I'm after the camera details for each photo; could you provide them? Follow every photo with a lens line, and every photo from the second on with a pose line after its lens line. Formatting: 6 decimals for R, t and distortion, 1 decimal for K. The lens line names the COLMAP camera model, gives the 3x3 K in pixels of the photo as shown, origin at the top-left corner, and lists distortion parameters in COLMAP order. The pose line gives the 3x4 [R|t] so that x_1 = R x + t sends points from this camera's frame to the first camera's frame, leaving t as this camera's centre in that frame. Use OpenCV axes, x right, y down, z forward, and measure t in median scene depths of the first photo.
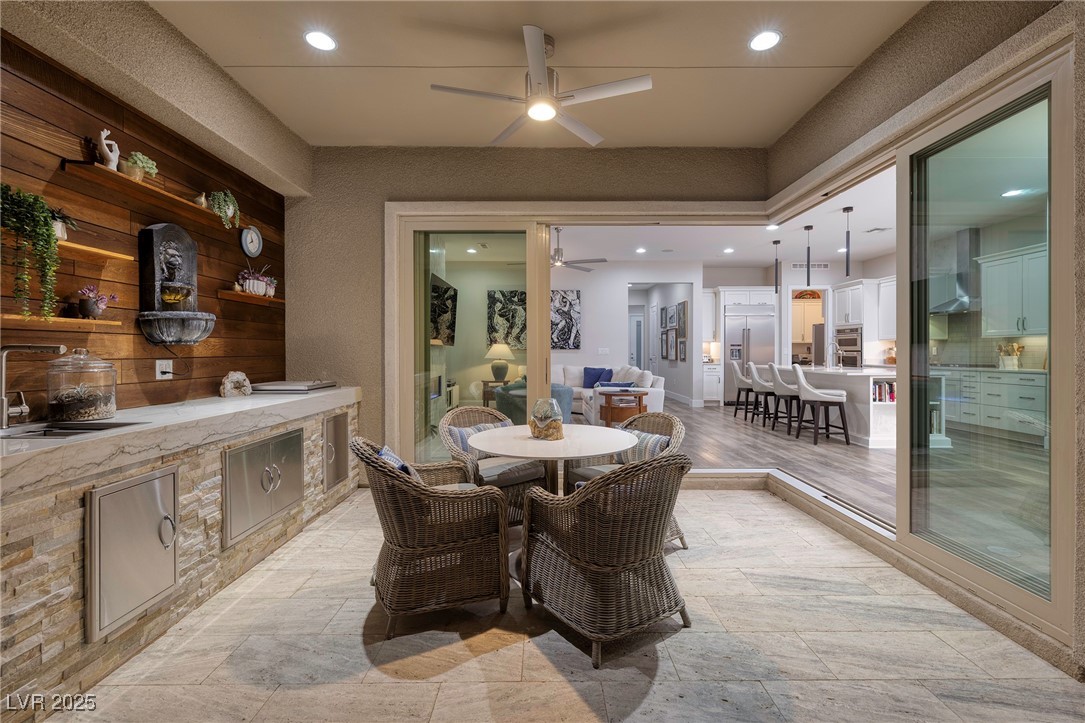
lens RADIAL K [[459.5, 0, 545.1], [0, 459.5, 355.7], [0, 0, 1]] dist [0.002891, 0.000275]
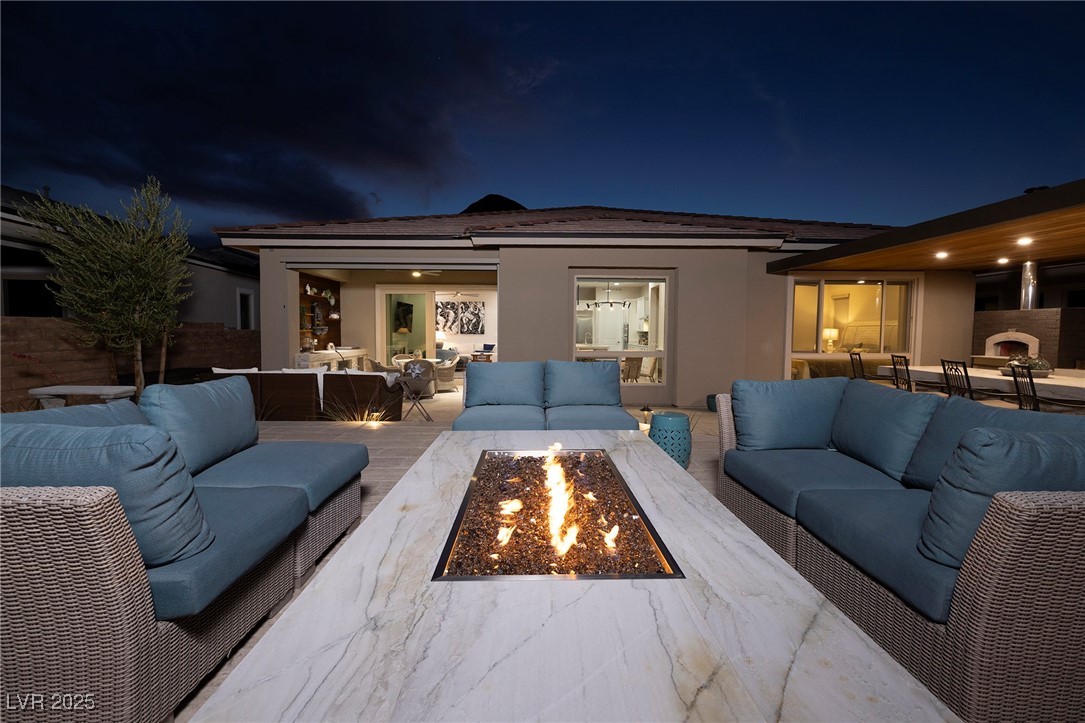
lens RADIAL K [[459.5, 0, 545.1], [0, 459.5, 355.7], [0, 0, 1]] dist [0.002891, 0.000275]
pose [[0.999965, 0.004947, 0.006817, 0.307124], [-0.005235, 0.999068, 0.042848, -0.008258], [-0.006599, -0.042882, 0.999058, -0.836411]]
